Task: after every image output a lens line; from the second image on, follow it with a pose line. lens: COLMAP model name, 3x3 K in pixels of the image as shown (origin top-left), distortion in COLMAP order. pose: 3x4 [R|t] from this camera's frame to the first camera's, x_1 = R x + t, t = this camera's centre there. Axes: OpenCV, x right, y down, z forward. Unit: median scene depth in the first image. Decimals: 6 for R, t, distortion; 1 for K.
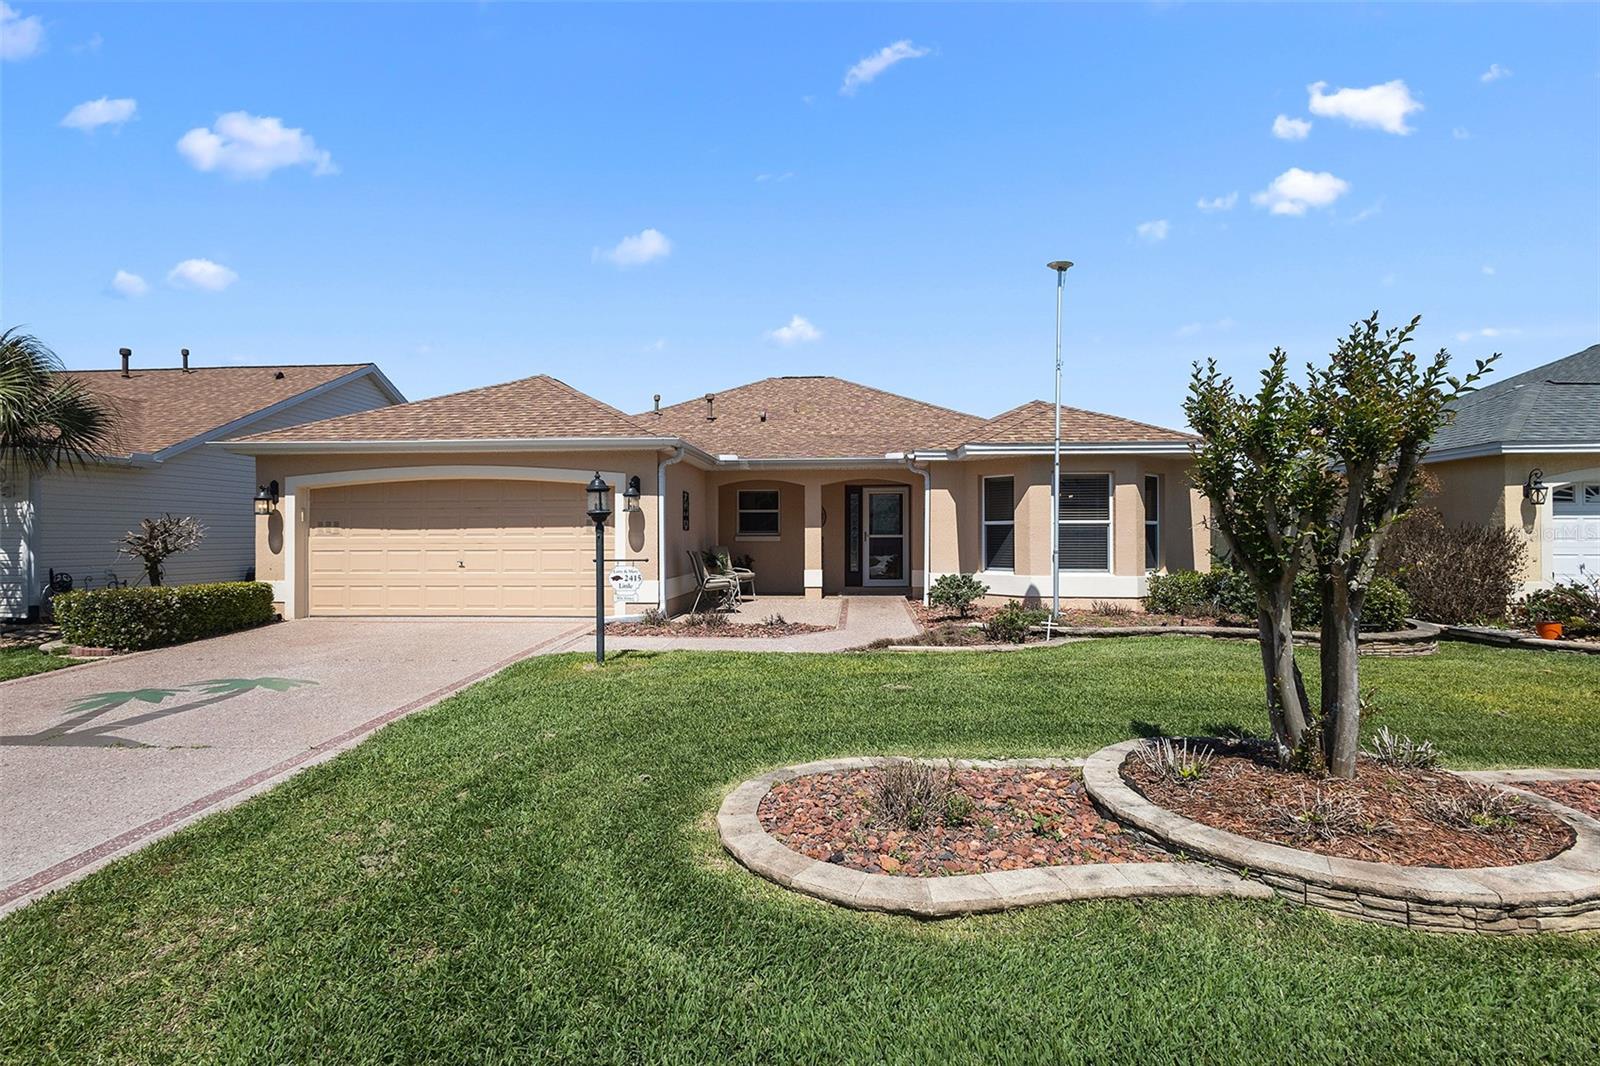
lens RADIAL K [[753.5, 0, 795.4], [0, 753.5, 534.7], [0, 0, 1]] dist [-0.014746, -0.002153]
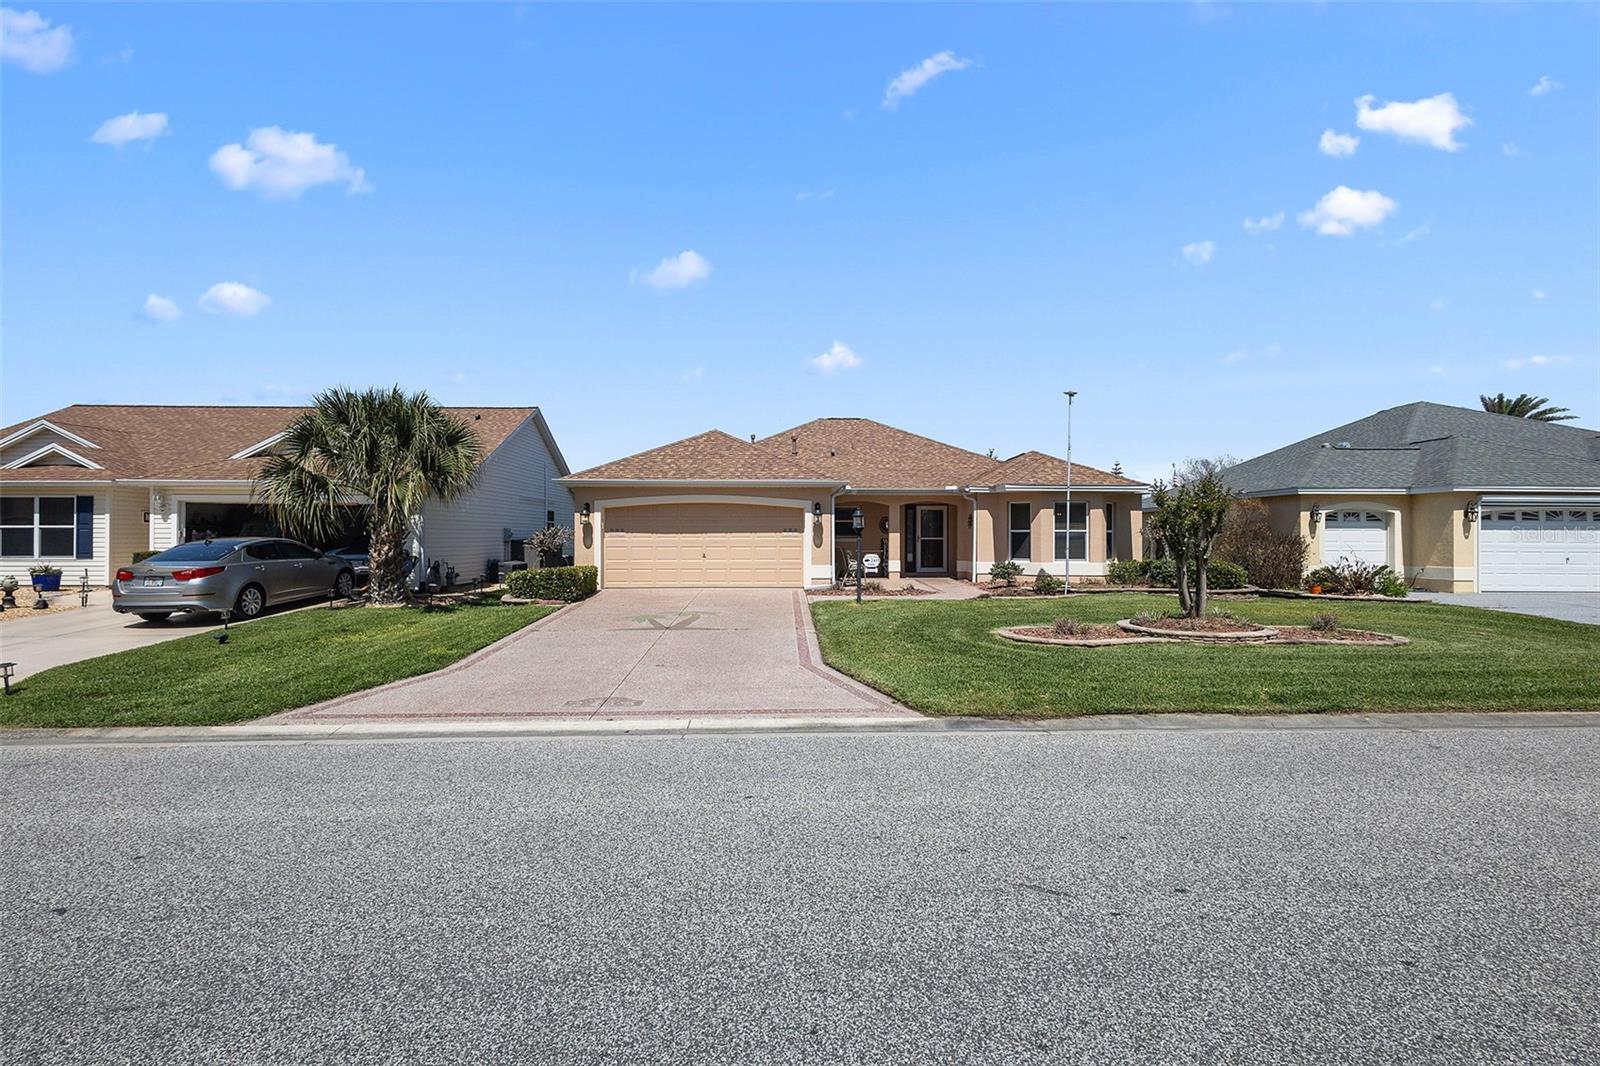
lens RADIAL K [[753.5, 0, 810.1], [0, 753.5, 533.7], [0, 0, 1]] dist [-0.014746, -0.002153]
pose [[0.992991, 0.004014, 0.118118, -0.416735], [-0.003903, 0.999992, -0.001170, -0.006664], [-0.118122, 0.000701, 0.992999, -0.633459]]
